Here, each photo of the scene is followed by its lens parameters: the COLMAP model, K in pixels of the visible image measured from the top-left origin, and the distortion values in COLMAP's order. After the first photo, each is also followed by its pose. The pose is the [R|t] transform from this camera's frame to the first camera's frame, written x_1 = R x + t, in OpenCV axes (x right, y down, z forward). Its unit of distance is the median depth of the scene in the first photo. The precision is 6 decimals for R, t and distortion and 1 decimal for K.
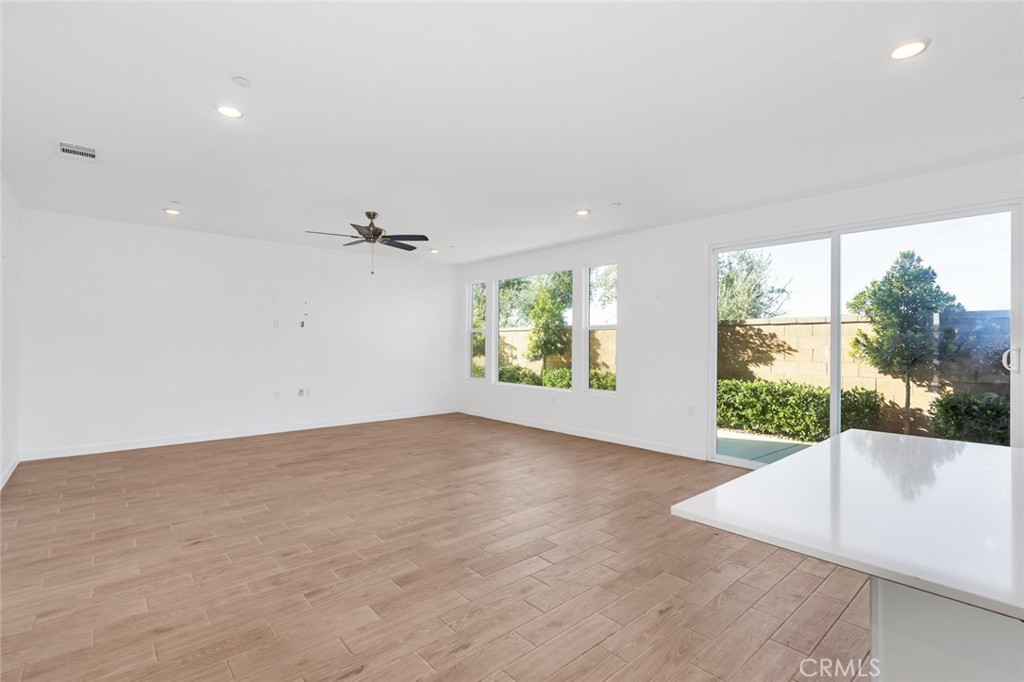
lens RADIAL K [[468.7, 0, 515.8], [0, 468.7, 339.4], [0, 0, 1]] dist [-0.008707, 0.000841]
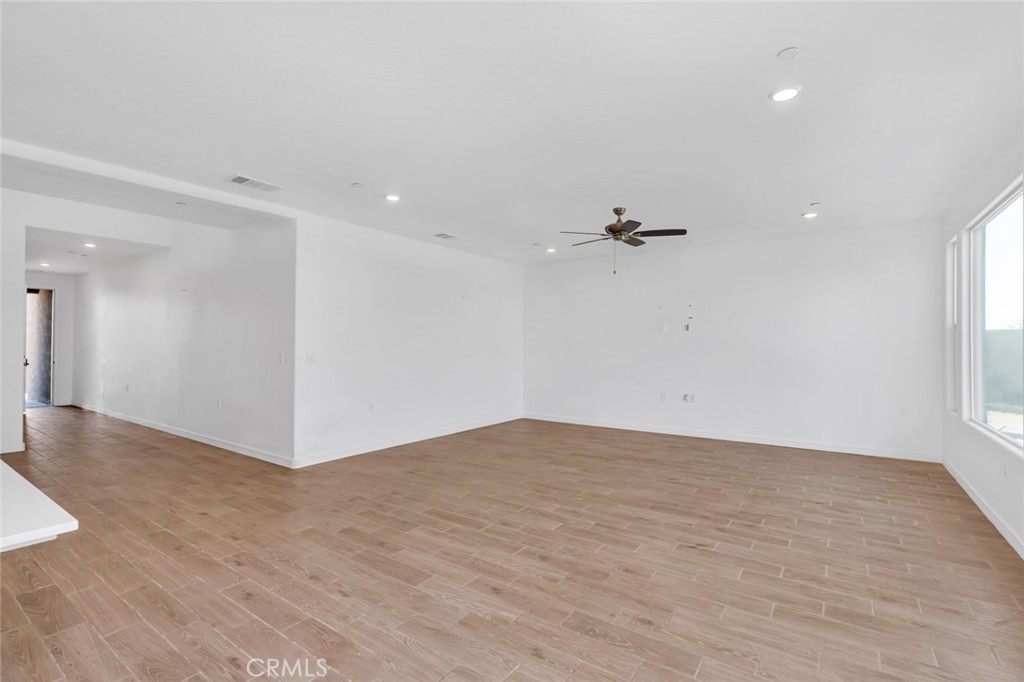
lens RADIAL K [[468.7, 0, 514.5], [0, 468.7, 339.5], [0, 0, 1]] dist [-0.008707, 0.000841]
pose [[0.232520, -0.016519, -0.972451, 0.834378], [0.003796, 0.999864, -0.016077, 0.012970], [0.972584, 0.000047, 0.232551, 0.860380]]
